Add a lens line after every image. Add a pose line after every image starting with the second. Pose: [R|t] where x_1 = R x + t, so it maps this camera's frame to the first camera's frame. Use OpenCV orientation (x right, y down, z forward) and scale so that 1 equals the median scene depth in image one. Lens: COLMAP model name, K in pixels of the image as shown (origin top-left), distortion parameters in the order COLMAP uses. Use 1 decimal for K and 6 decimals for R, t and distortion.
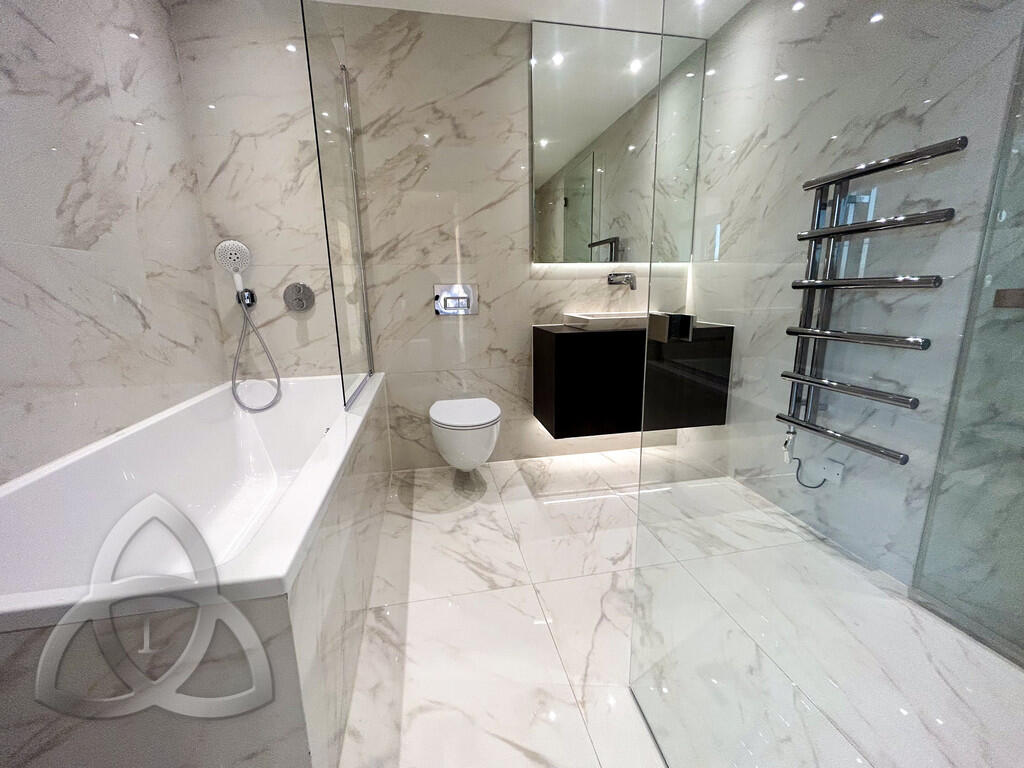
lens RADIAL K [[425.1, 0, 512.0], [0, 425.1, 384.0], [0, 0, 1]] dist [-0.001937, 0.000570]
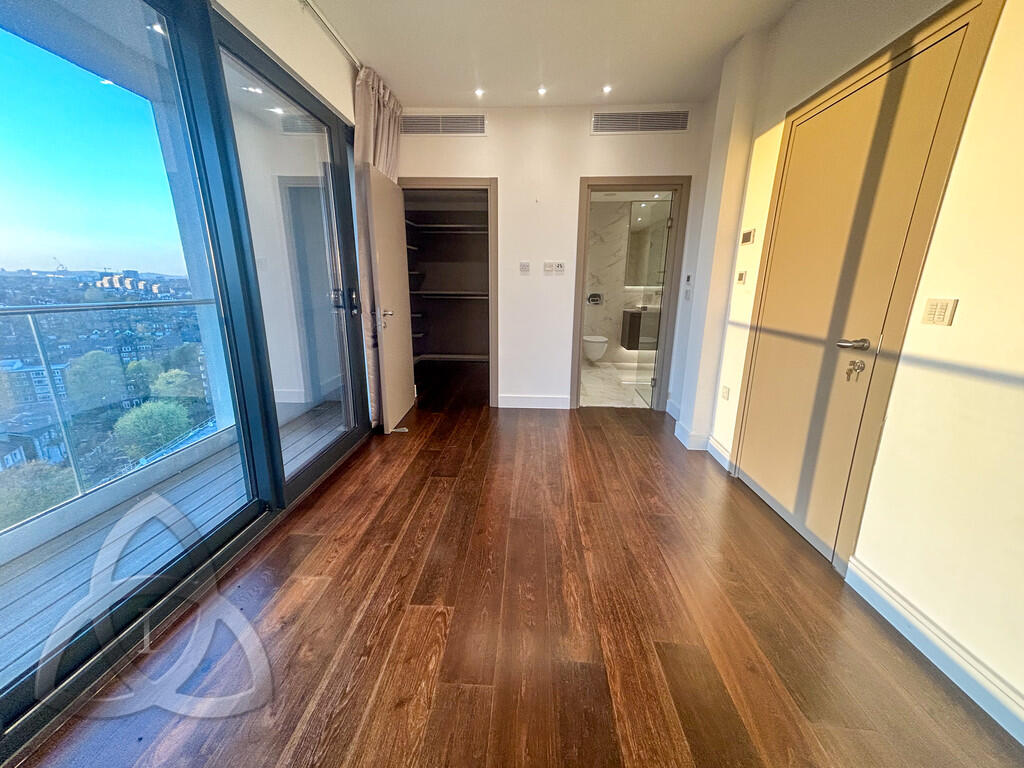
lens RADIAL K [[425.1, 0, 512.0], [0, 425.1, 384.0], [0, 0, 1]] dist [-0.001937, 0.000570]
pose [[0.969341, 0.088348, -0.229288, 0.029433], [-0.080348, 0.995795, 0.044017, 0.291787], [0.232213, -0.024244, 0.972363, -1.950542]]
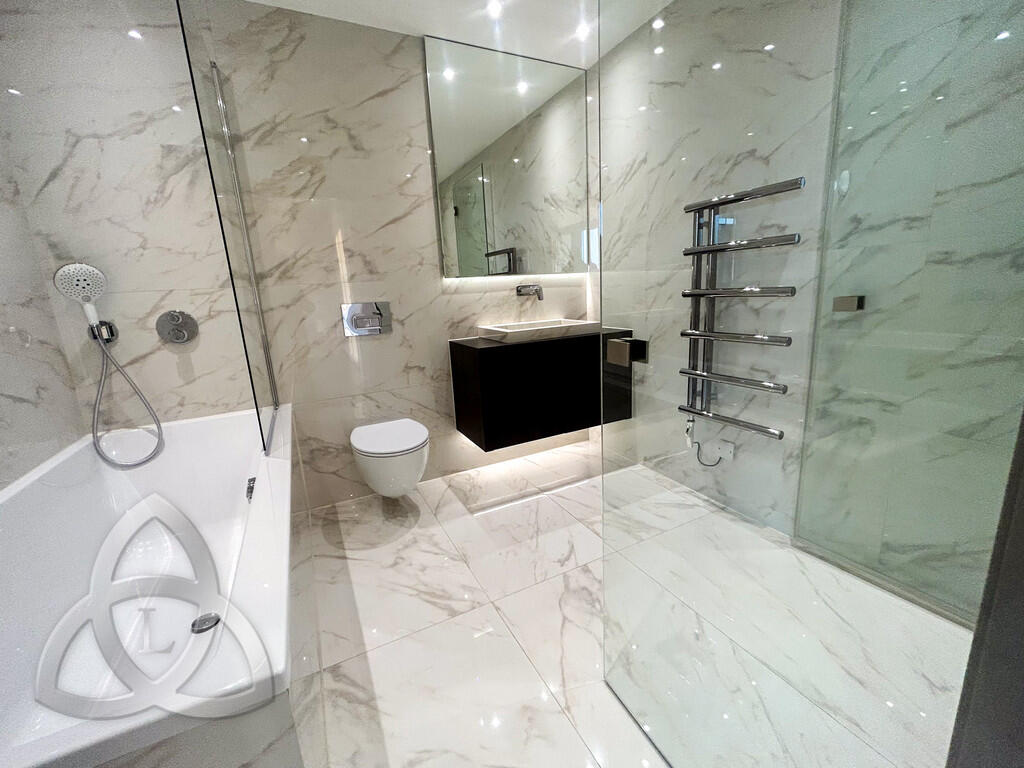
lens RADIAL K [[425.1, 0, 512.0], [0, 425.1, 384.0], [0, 0, 1]] dist [-0.001937, 0.000570]
pose [[0.962650, -0.092560, 0.254436, -0.082928], [0.093797, 0.995565, 0.007294, -0.034215], [-0.253983, 0.016844, 0.967062, 0.004479]]
